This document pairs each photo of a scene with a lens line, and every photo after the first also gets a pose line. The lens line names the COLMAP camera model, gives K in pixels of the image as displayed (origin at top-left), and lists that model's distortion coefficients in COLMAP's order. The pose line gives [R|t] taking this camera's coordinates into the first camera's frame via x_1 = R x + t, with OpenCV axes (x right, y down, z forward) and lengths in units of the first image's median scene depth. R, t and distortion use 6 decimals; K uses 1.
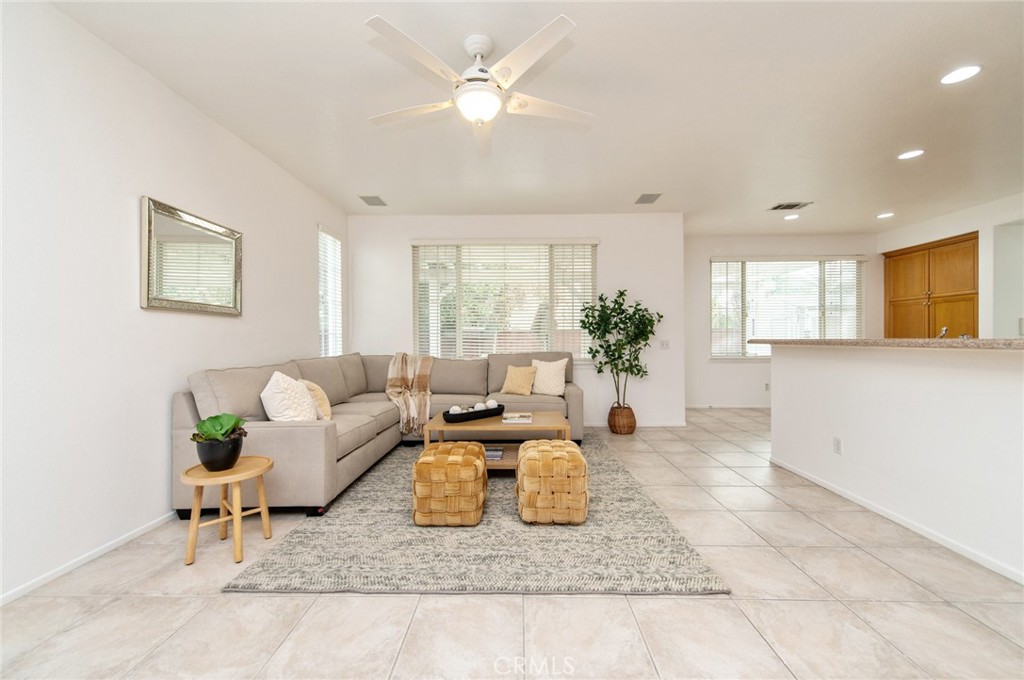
lens RADIAL K [[399.9, 0, 513.0], [0, 399.9, 342.7], [0, 0, 1]] dist [0.013408, -0.002796]
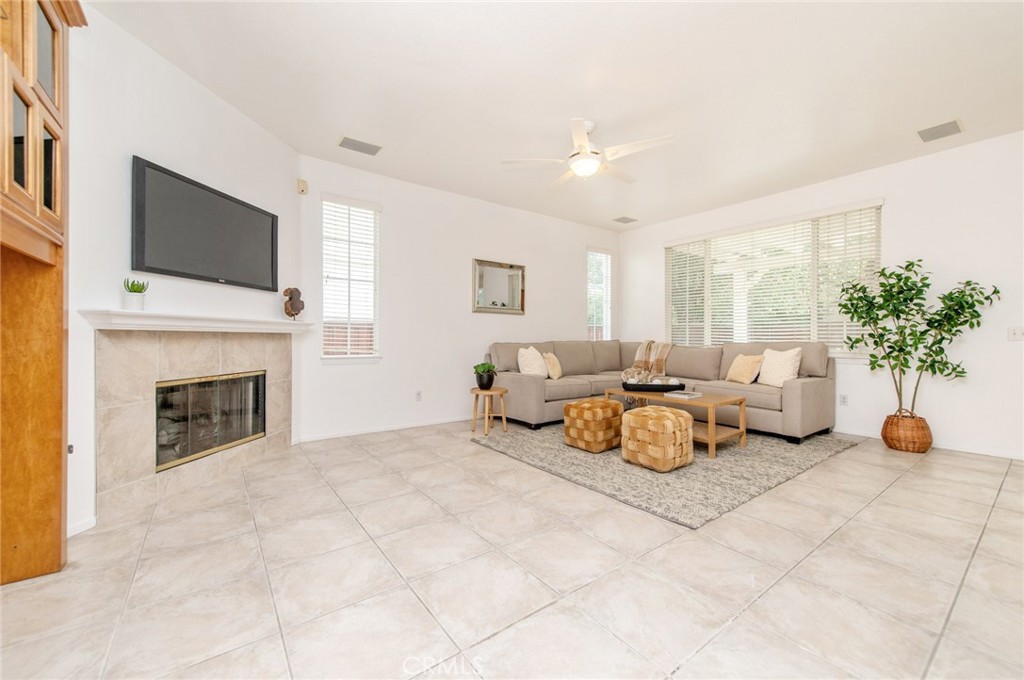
lens RADIAL K [[399.9, 0, 506.8], [0, 399.9, 335.4], [0, 0, 1]] dist [0.013408, -0.002796]
pose [[0.604439, 0.002299, -0.796648, 0.730336], [-0.012125, 0.999907, -0.006314, 0.040928], [0.796559, 0.013476, 0.604411, -0.103666]]
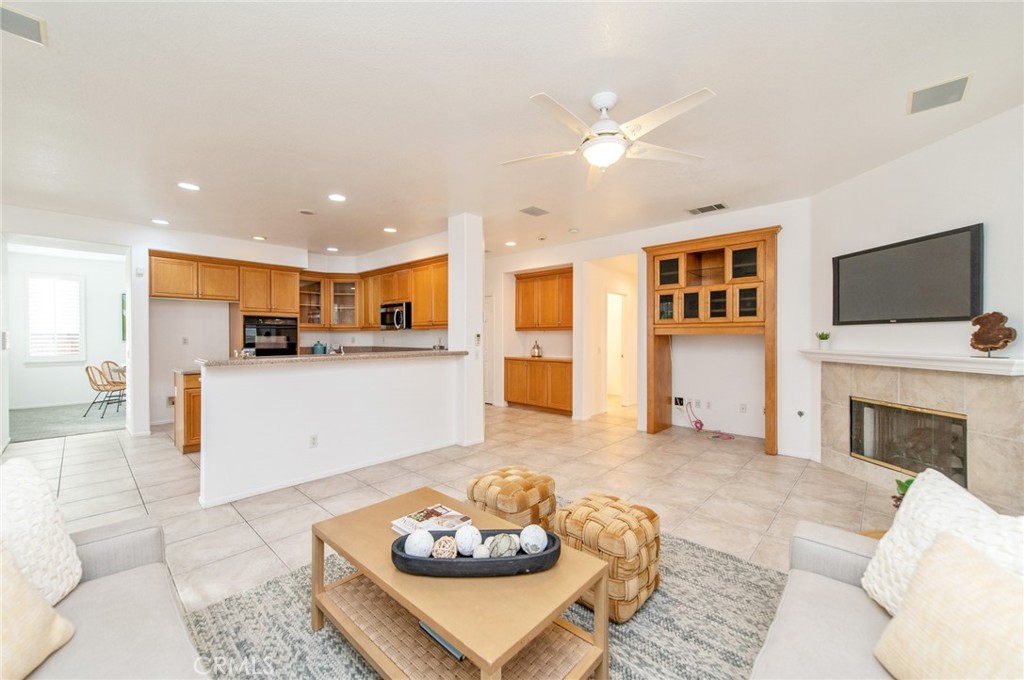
lens RADIAL K [[399.9, 0, 509.5], [0, 399.9, 344.9], [0, 0, 1]] dist [0.013408, -0.002796]
pose [[-0.740802, -0.012361, 0.671610, -0.504661], [0.007014, 0.999634, 0.026135, -0.066863], [-0.671687, 0.024072, -0.740444, 1.578015]]
